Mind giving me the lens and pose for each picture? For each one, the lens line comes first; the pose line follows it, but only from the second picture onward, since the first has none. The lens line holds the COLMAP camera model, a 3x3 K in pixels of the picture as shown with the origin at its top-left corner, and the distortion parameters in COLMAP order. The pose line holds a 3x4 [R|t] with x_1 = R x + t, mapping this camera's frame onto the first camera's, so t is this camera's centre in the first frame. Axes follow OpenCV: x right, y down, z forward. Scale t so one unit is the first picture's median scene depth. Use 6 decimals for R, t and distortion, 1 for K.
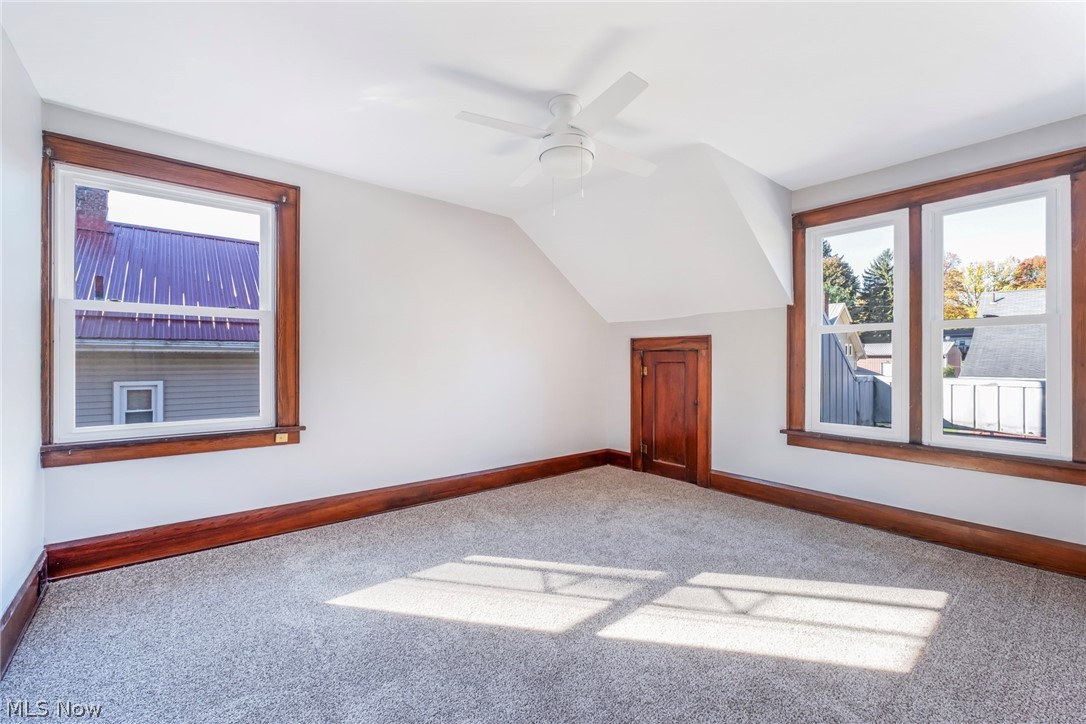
lens RADIAL K [[461.2, 0, 539.4], [0, 461.2, 358.2], [0, 0, 1]] dist [-0.002641, 0.000253]
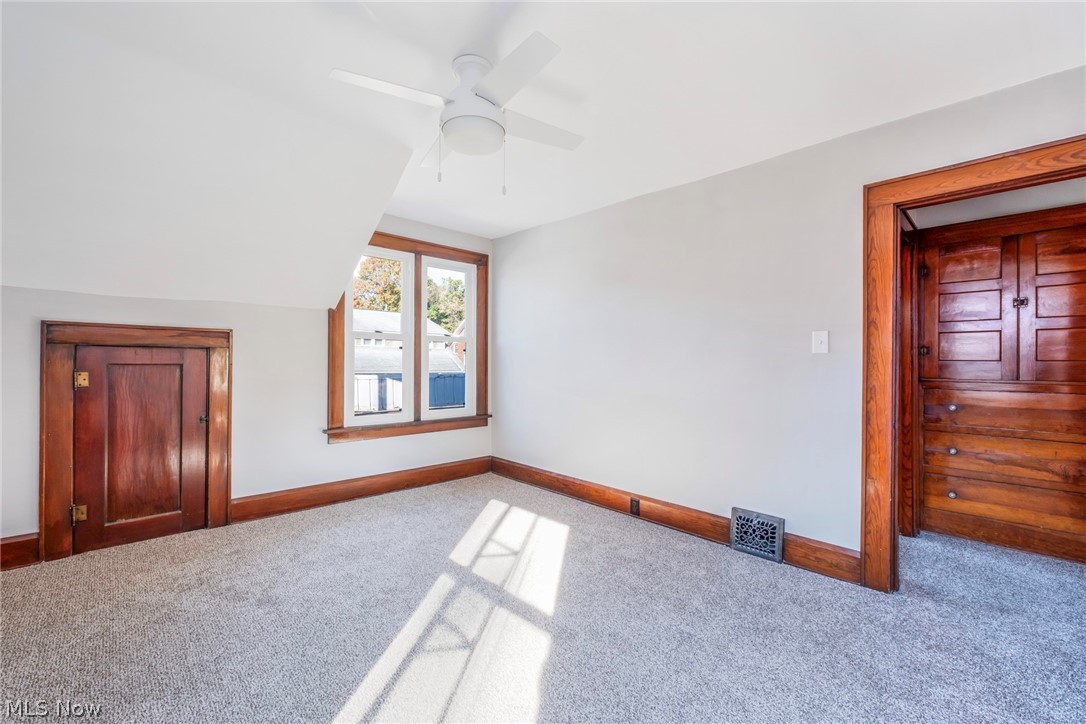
lens RADIAL K [[461.2, 0, 539.4], [0, 461.2, 358.2], [0, 0, 1]] dist [-0.002641, 0.000253]
pose [[-0.089845, 0.005066, 0.995943, -0.641466], [-0.012448, 0.999903, -0.006209, -0.003929], [-0.995878, -0.012955, -0.089773, 0.753348]]
